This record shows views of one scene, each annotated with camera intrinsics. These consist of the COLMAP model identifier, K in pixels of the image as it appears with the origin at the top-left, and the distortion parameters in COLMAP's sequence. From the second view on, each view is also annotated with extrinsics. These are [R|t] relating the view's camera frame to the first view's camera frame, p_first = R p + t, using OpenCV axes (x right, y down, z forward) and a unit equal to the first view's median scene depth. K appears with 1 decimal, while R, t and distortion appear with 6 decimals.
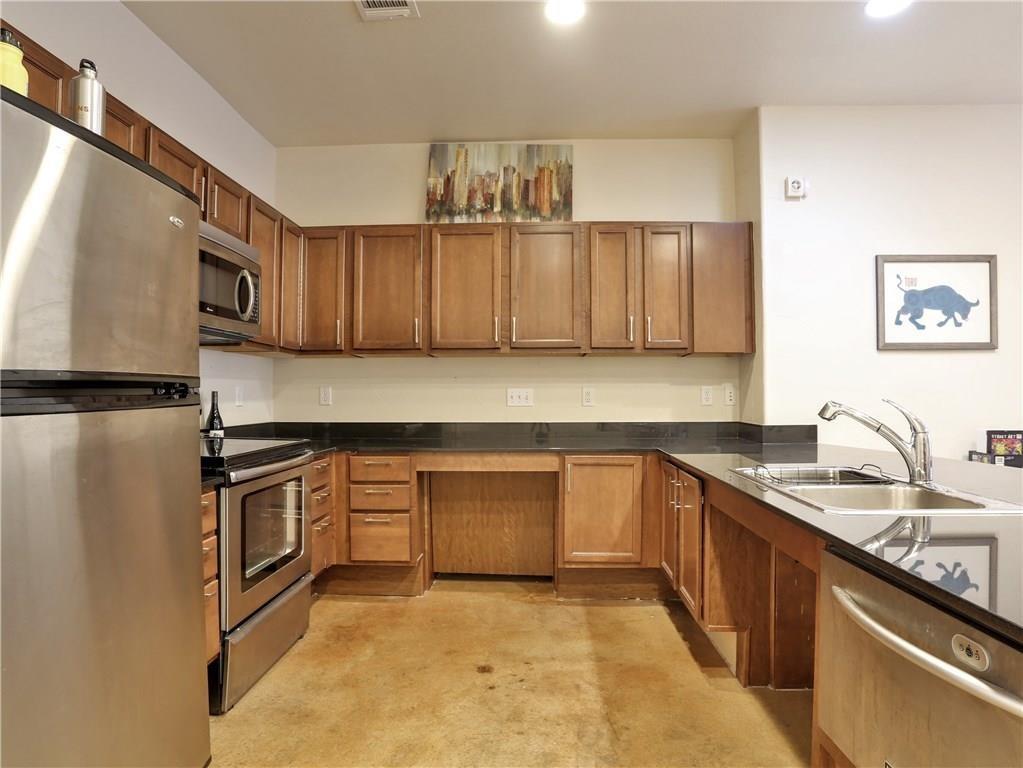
lens RADIAL K [[598.3, 0, 514.4], [0, 598.3, 389.7], [0, 0, 1]] dist [-0.091025, 0.049617]
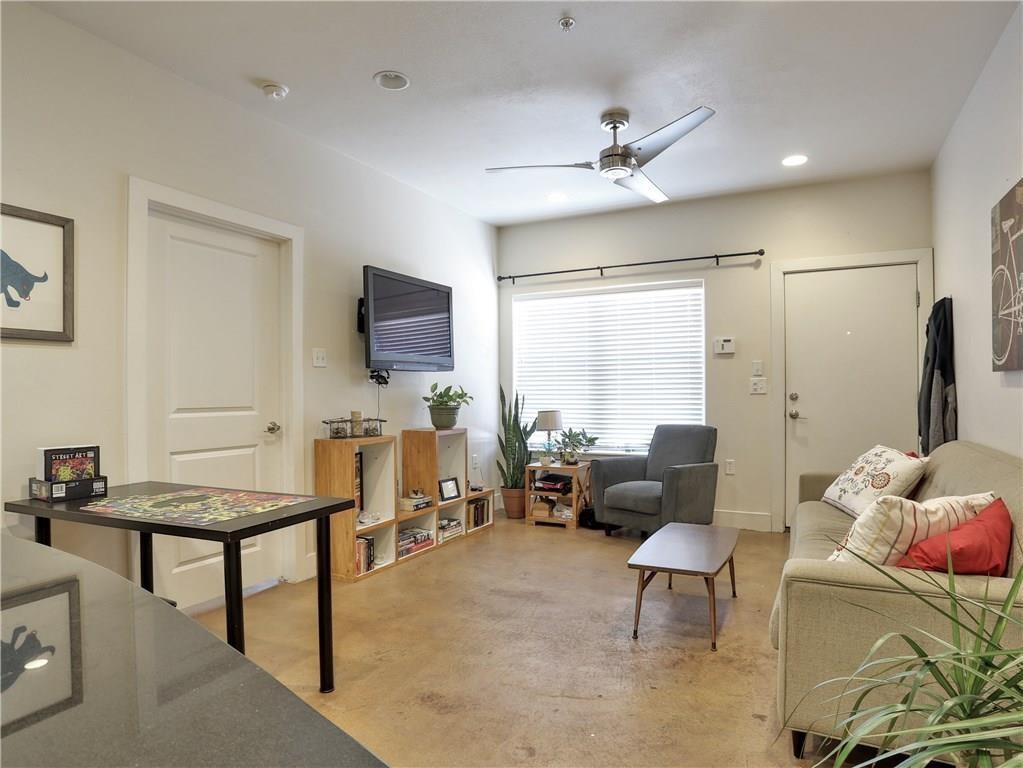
lens RADIAL K [[598.3, 0, 514.4], [0, 598.3, 389.7], [0, 0, 1]] dist [-0.091025, 0.049617]
pose [[0.420988, 0.003401, 0.907060, 0.383677], [0.000046, 0.999993, -0.003770, -0.003413], [-0.907066, 0.001629, 0.420985, 0.134917]]
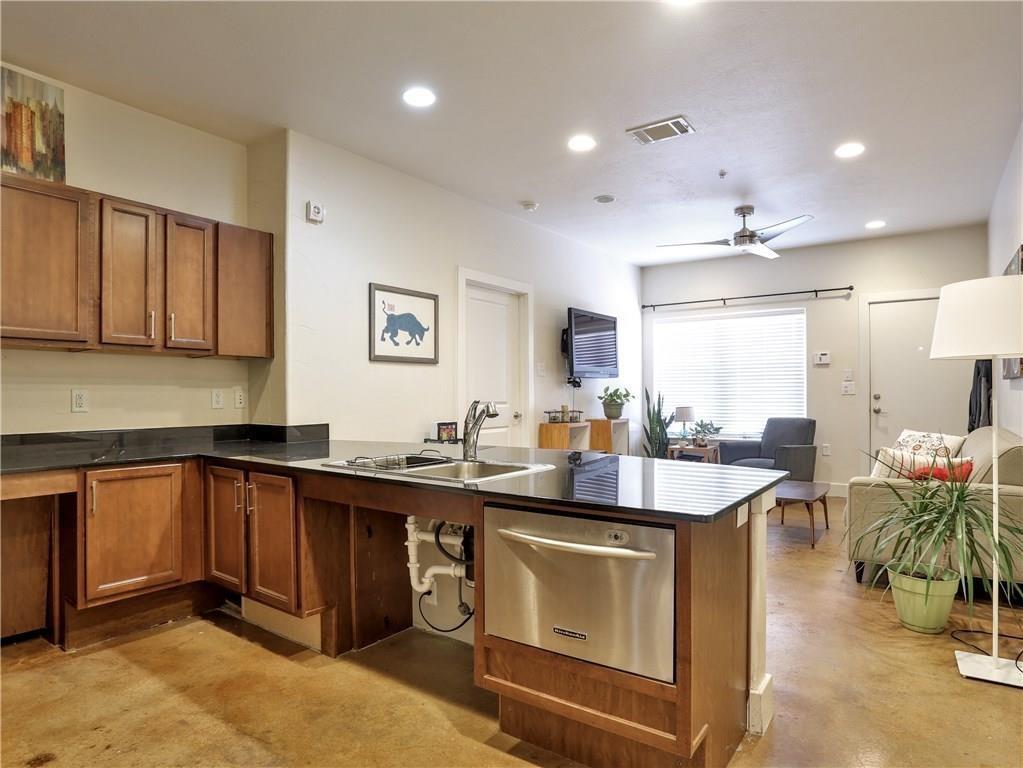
lens RADIAL K [[598.3, 0, 514.4], [0, 598.3, 389.7], [0, 0, 1]] dist [-0.091025, 0.049617]
pose [[0.551069, 0.006791, 0.834432, -0.246533], [-0.001724, 0.999974, -0.007000, 0.001133], [-0.834458, 0.002419, 0.551066, 0.060612]]
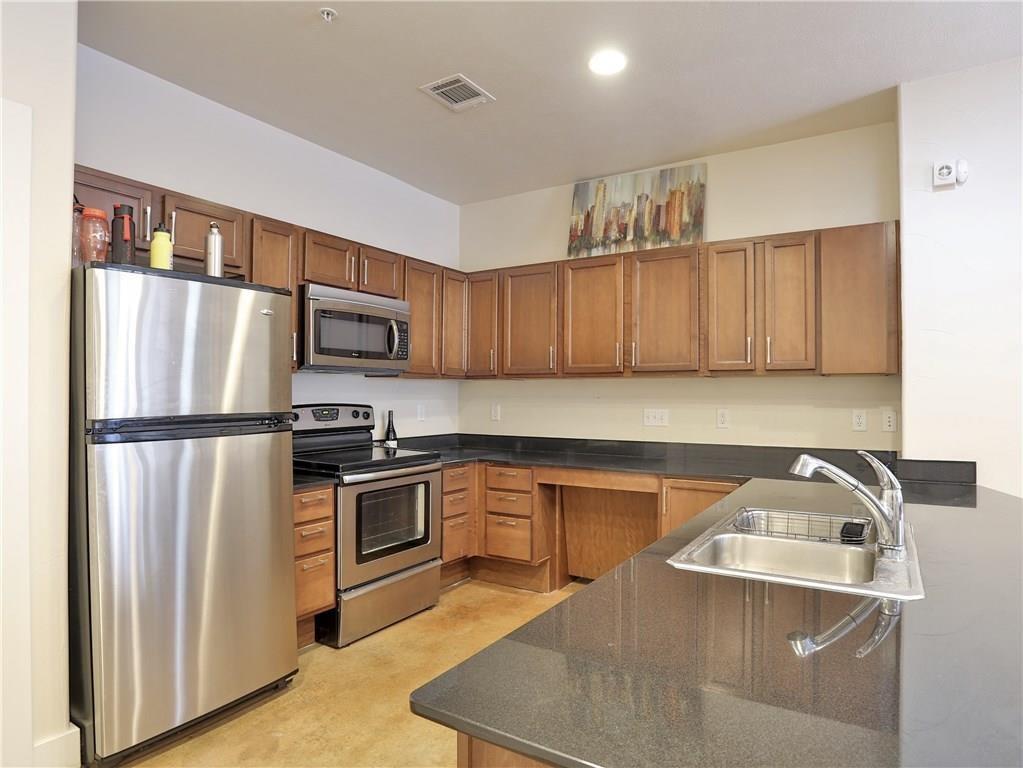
lens RADIAL K [[598.3, 0, 514.4], [0, 598.3, 389.7], [0, 0, 1]] dist [-0.091025, 0.049617]
pose [[0.867930, -0.000622, -0.496686, 0.355415], [-0.000376, 0.999998, -0.001909, -0.038229], [0.496686, 0.001844, 0.867928, -0.011795]]
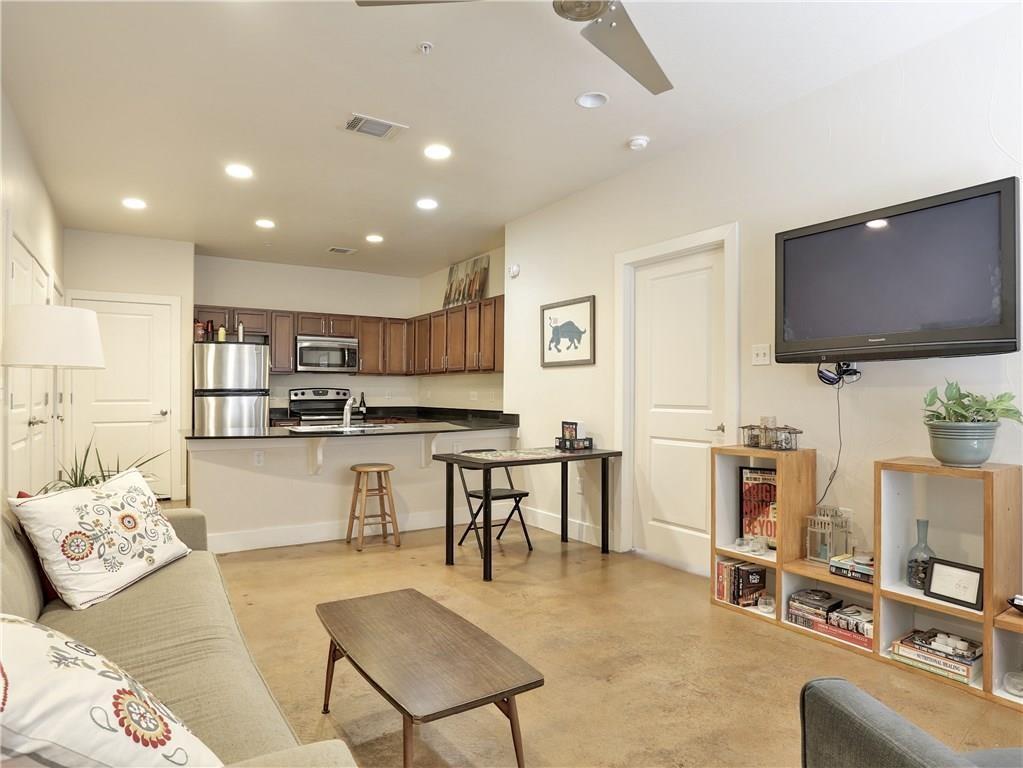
lens RADIAL K [[598.3, 0, 514.4], [0, 598.3, 389.7], [0, 0, 1]] dist [-0.091025, 0.049617]
pose [[0.578100, 0.000960, -0.815965, 1.872091], [0.001023, 0.999998, 0.001901, -0.011729], [0.815965, -0.001933, 0.578098, 0.022118]]
